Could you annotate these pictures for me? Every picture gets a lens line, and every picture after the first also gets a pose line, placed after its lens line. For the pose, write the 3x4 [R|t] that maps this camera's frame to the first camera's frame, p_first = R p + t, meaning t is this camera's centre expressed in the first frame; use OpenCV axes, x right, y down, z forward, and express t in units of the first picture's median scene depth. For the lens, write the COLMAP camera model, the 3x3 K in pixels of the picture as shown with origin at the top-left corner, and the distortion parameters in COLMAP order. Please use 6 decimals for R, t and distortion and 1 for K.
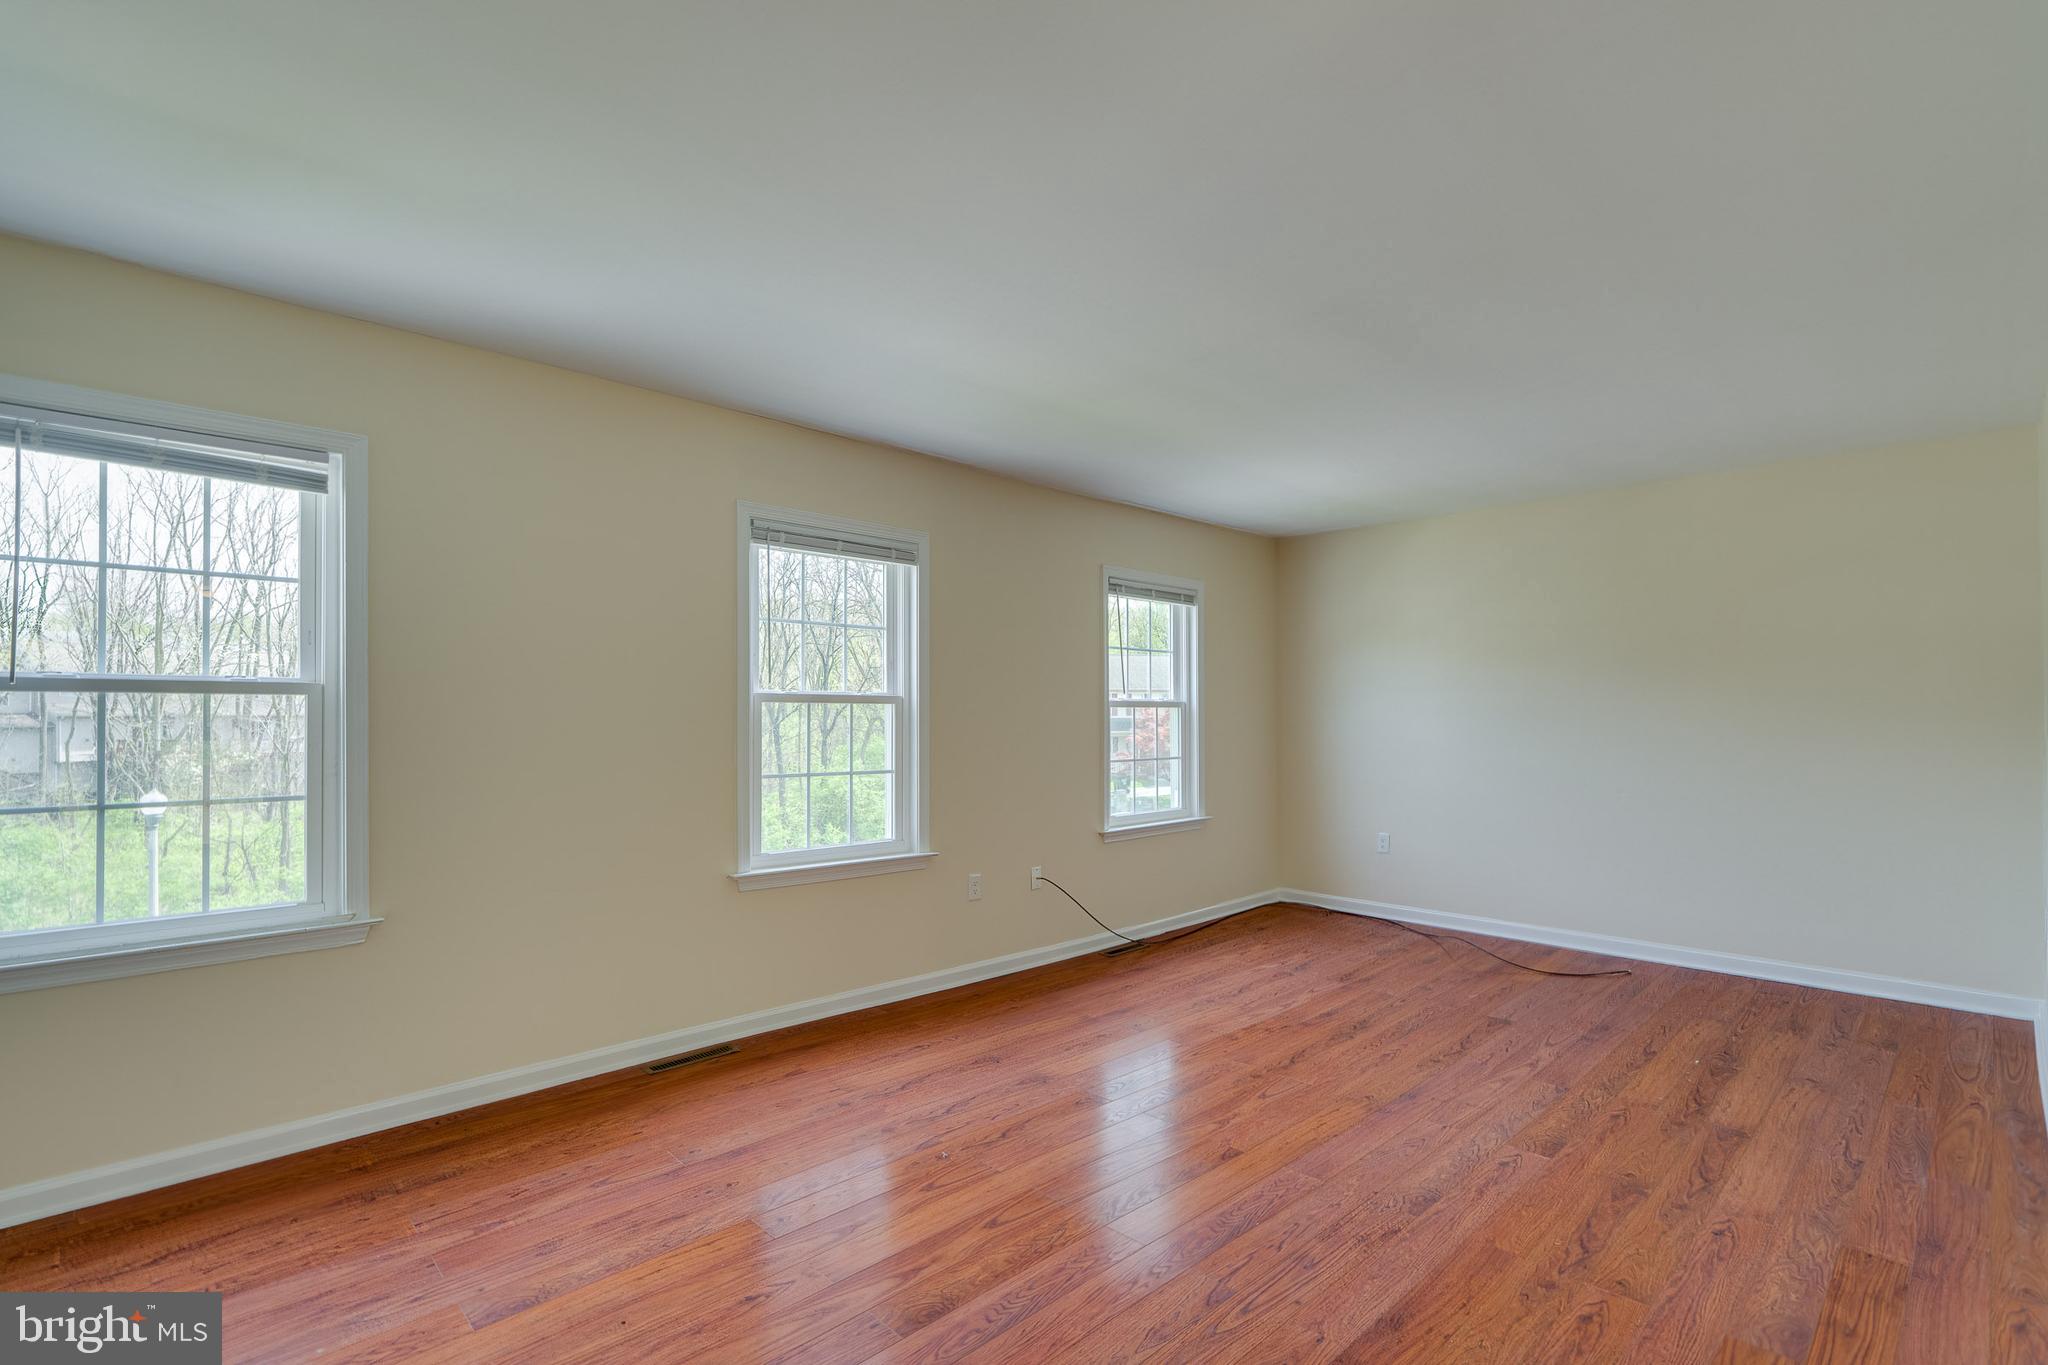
lens RADIAL K [[935.5, 0, 1012.0], [0, 935.5, 715.2], [0, 0, 1]] dist [-0.004028, 0.000197]
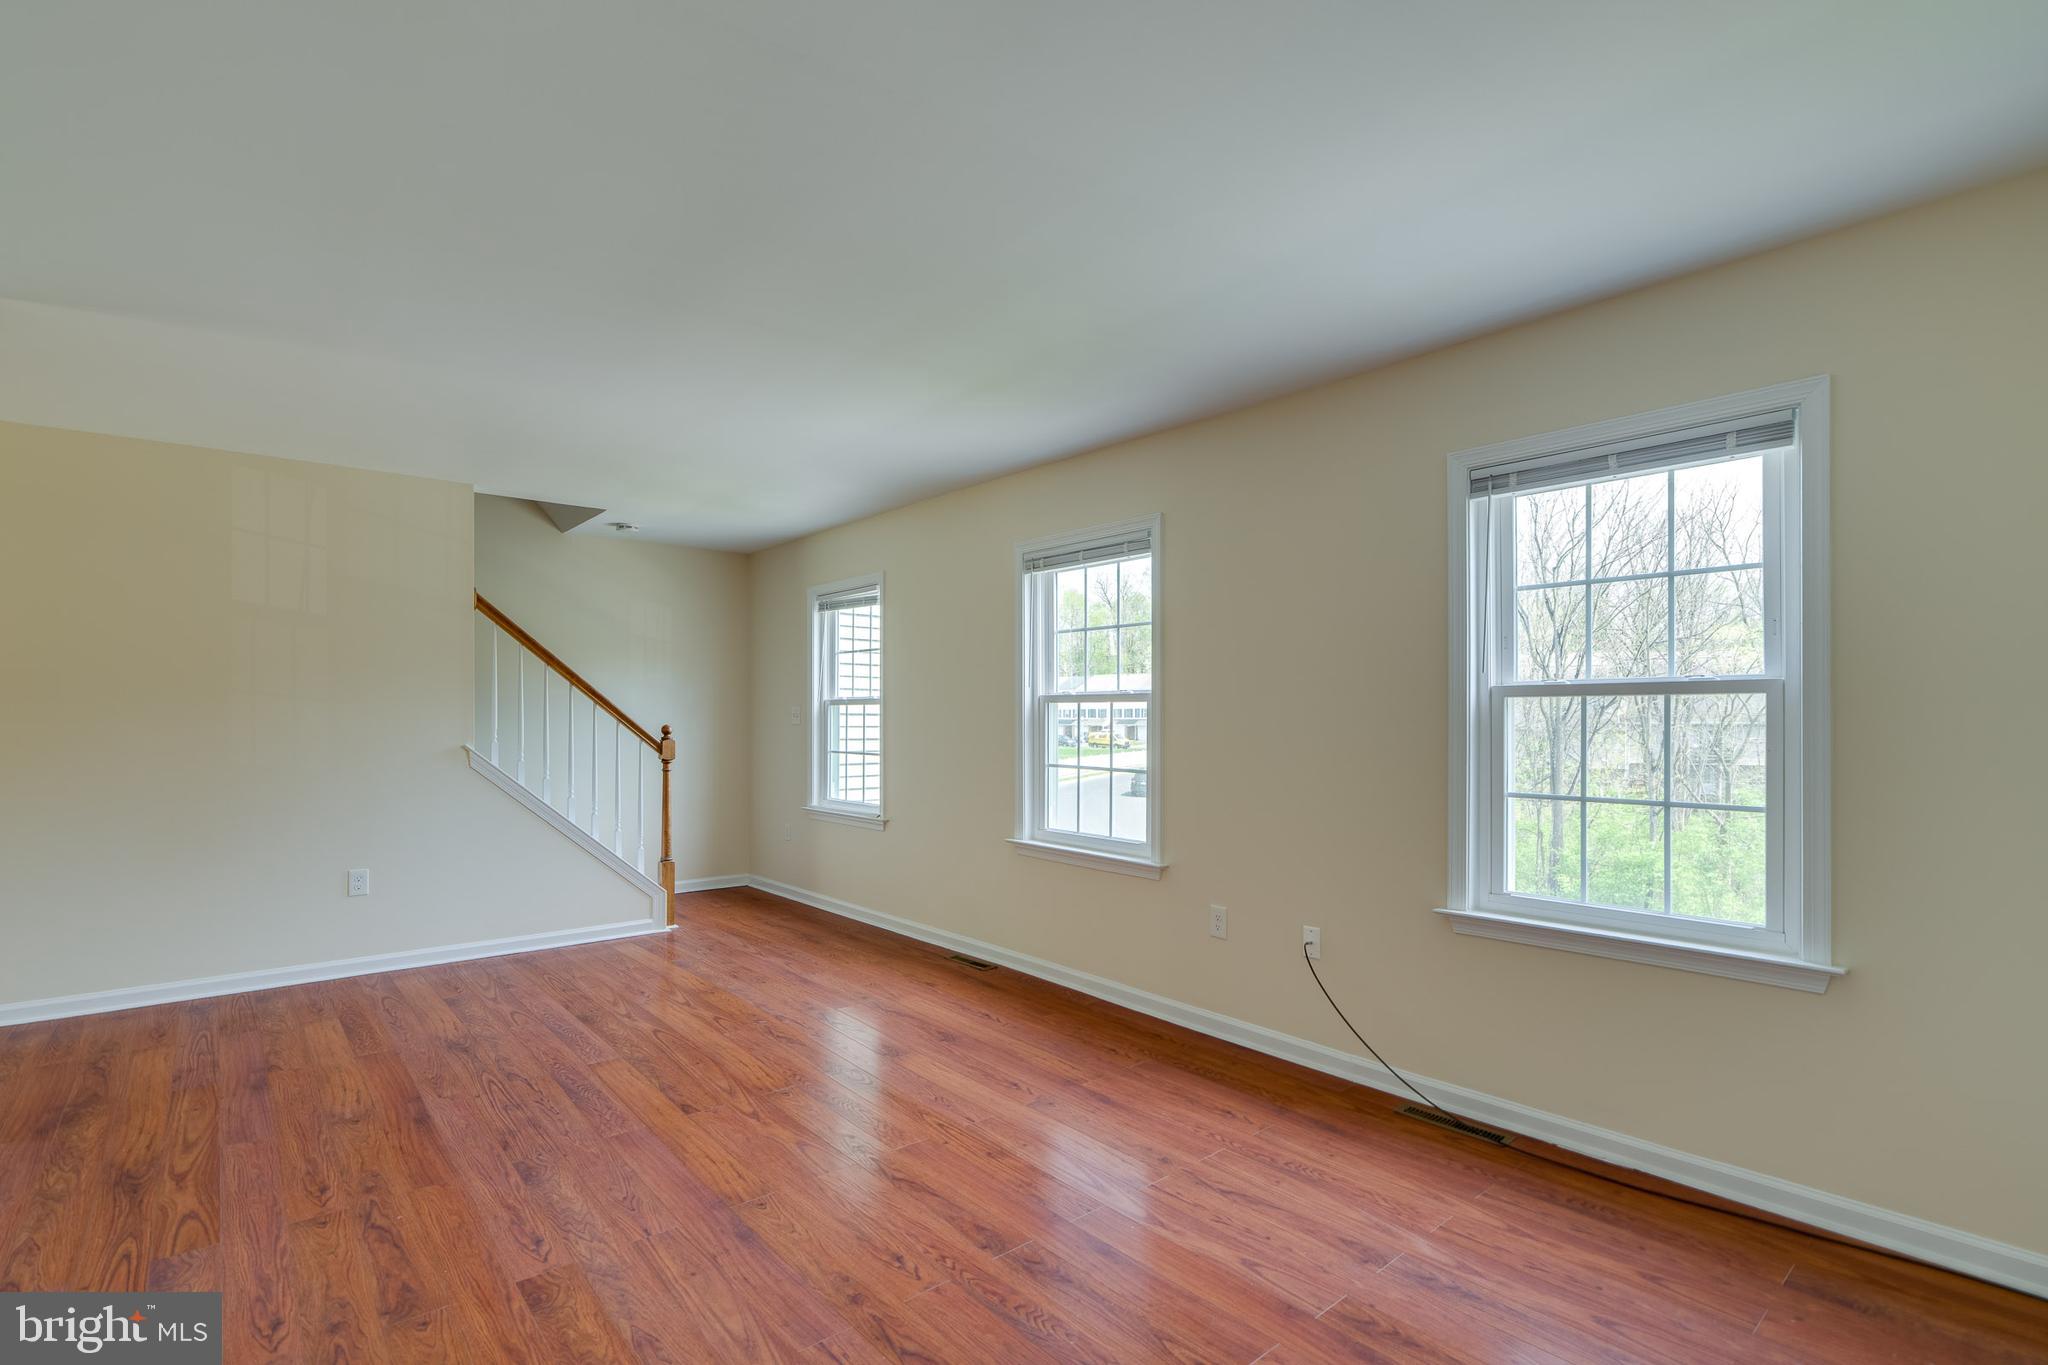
lens RADIAL K [[935.5, 0, 1012.0], [0, 935.5, 715.2], [0, 0, 1]] dist [-0.004028, 0.000197]
pose [[-0.050006, -0.001640, -0.998748, 1.198739], [0.002604, 0.999995, -0.001772, 0.004928], [0.998746, -0.002689, -0.050001, 1.305734]]
